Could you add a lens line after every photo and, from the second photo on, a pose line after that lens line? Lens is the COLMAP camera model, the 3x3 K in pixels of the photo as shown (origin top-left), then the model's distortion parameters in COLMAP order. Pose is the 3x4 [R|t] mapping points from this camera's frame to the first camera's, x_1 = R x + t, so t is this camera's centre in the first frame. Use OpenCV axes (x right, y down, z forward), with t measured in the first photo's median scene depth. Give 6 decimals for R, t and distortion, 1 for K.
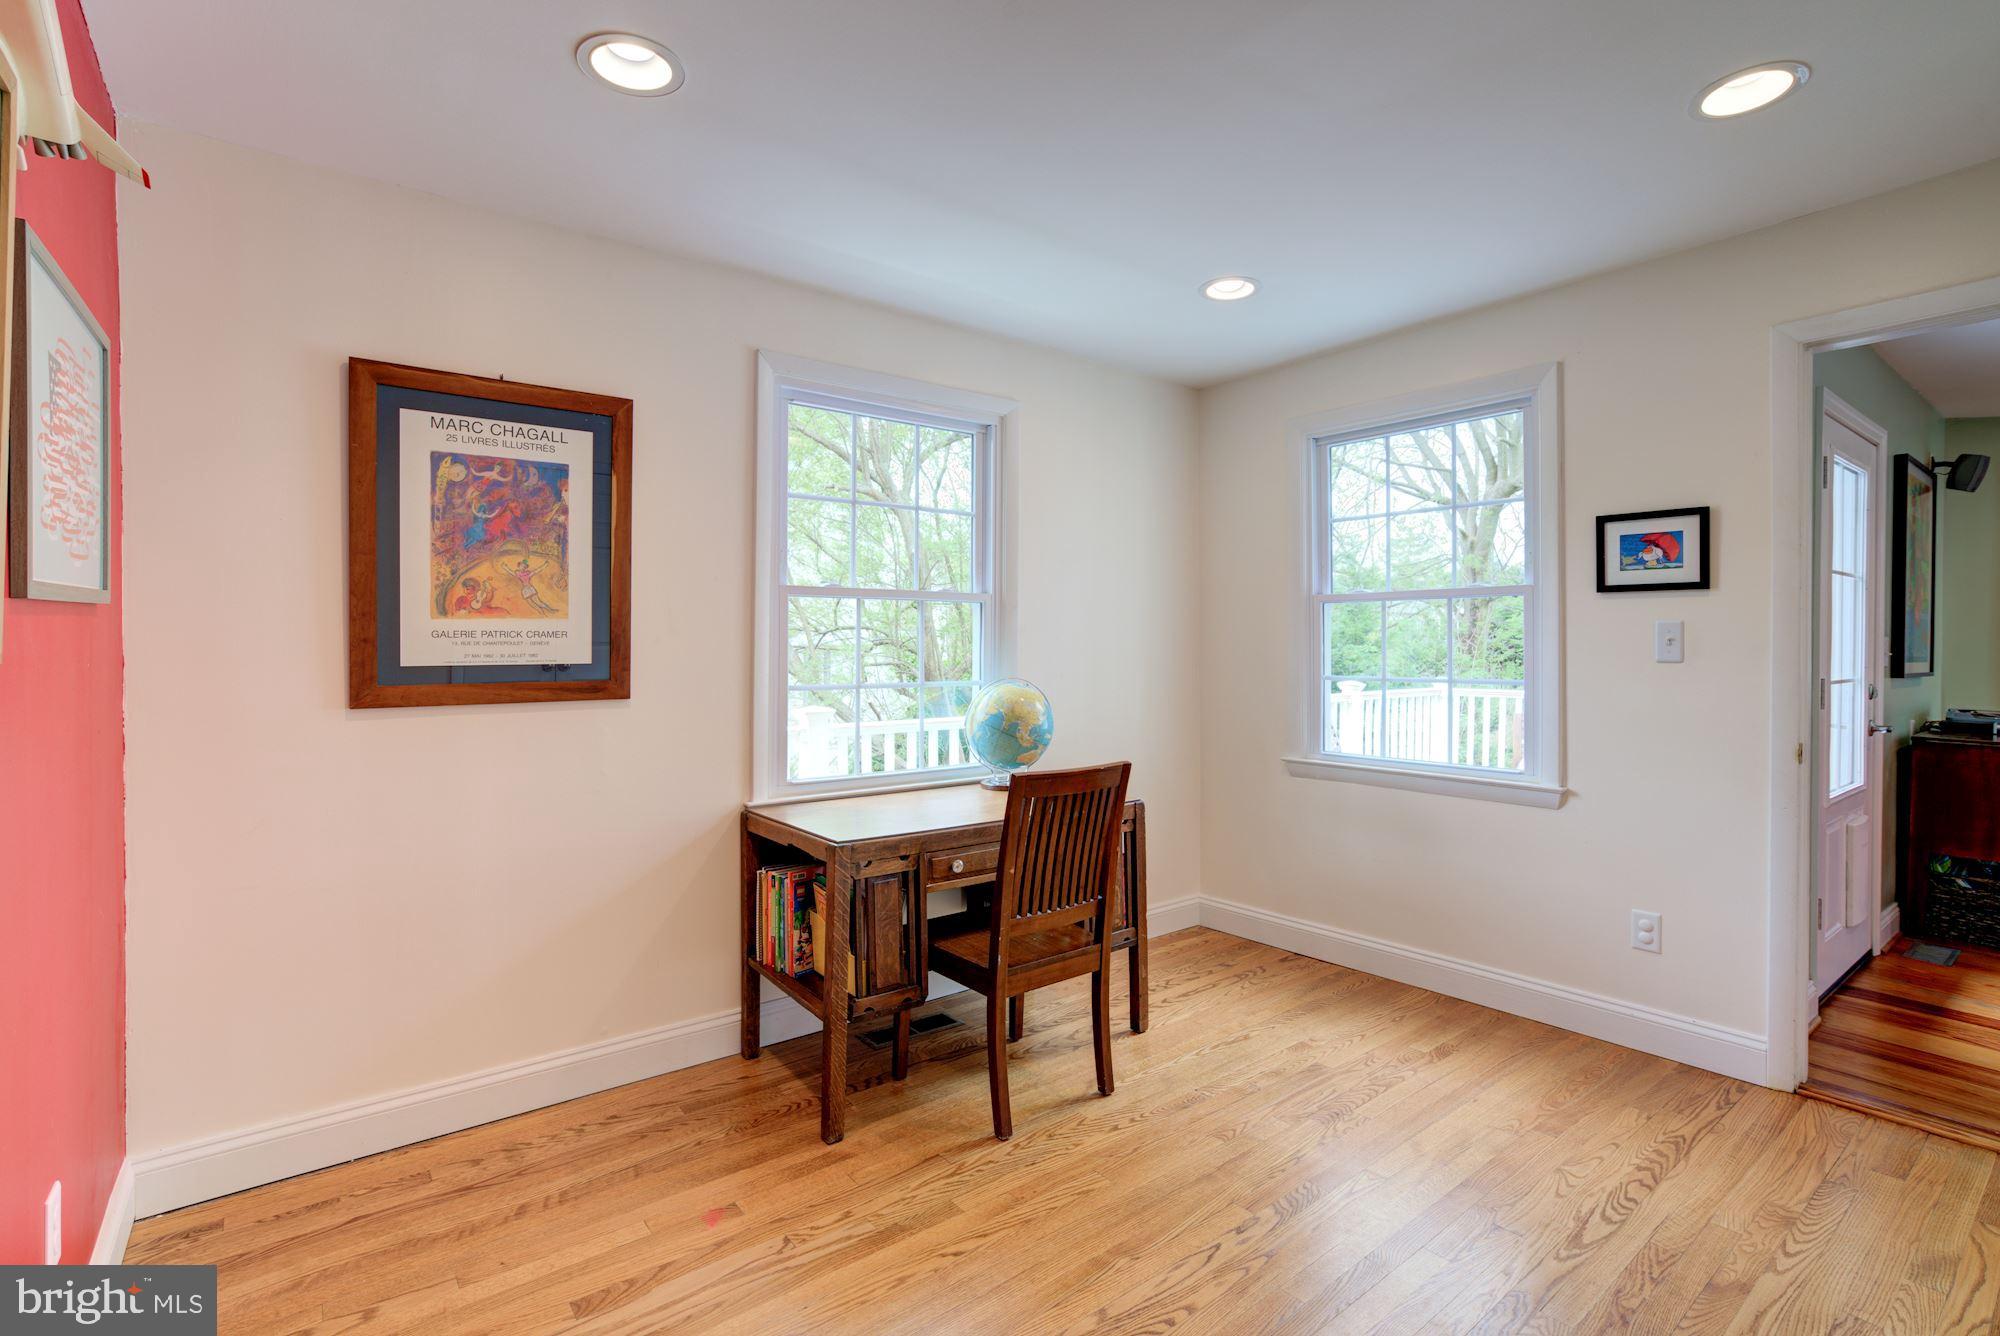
lens RADIAL K [[918.3, 0, 996.7], [0, 918.3, 651.4], [0, 0, 1]] dist [-0.005771, 0.004139]
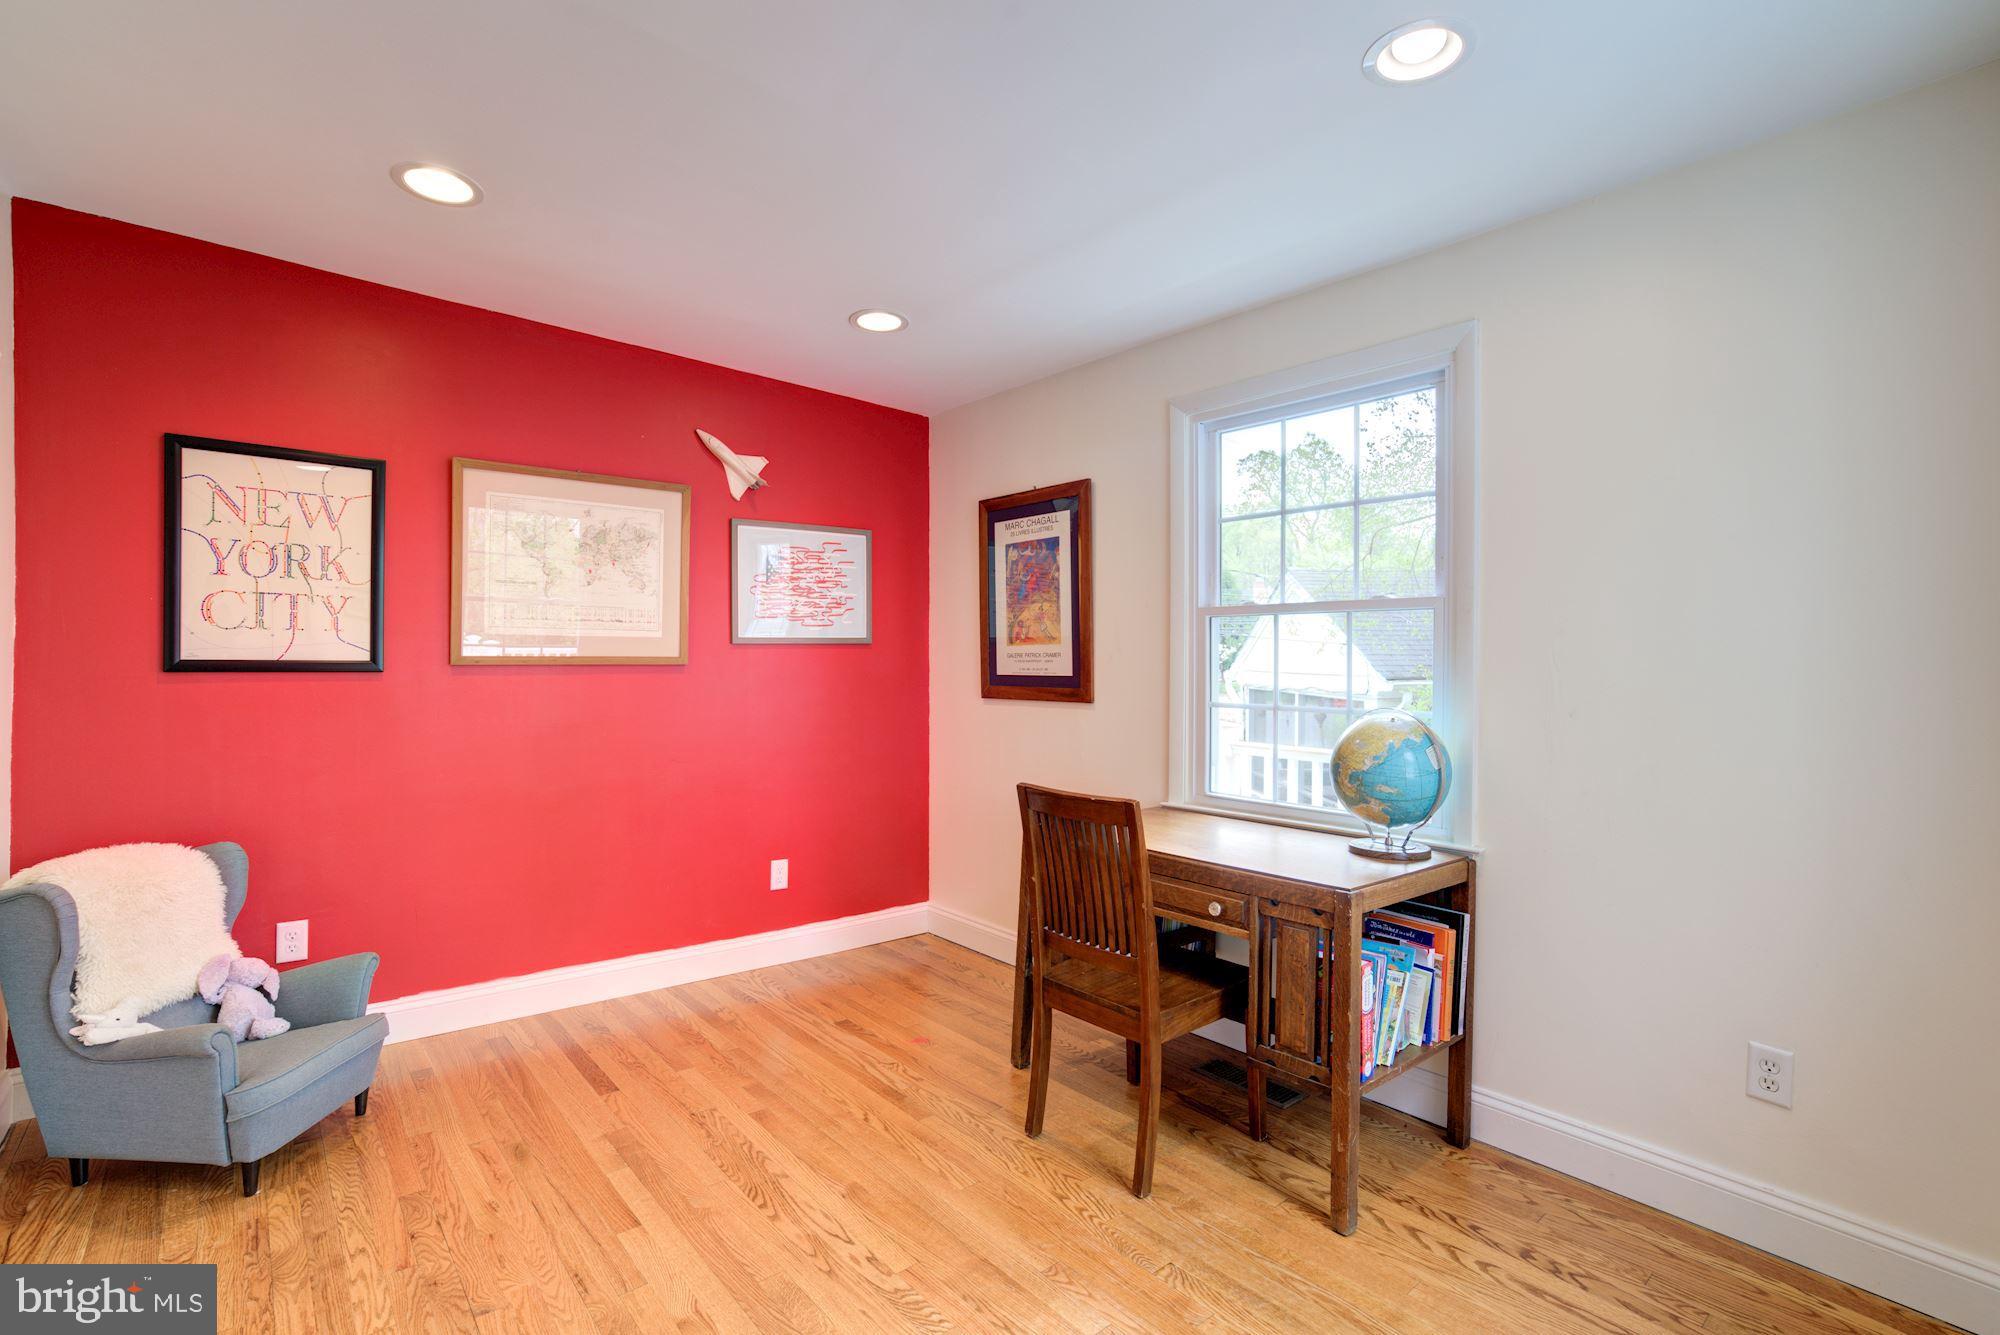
lens RADIAL K [[918.3, 0, 995.9], [0, 918.3, 668.5], [0, 0, 1]] dist [-0.005771, 0.004139]
pose [[0.052505, -0.001266, -0.998620, 0.998849], [-0.016106, 0.999868, -0.002115, 0.008328], [0.998491, 0.016194, 0.052478, 0.864197]]
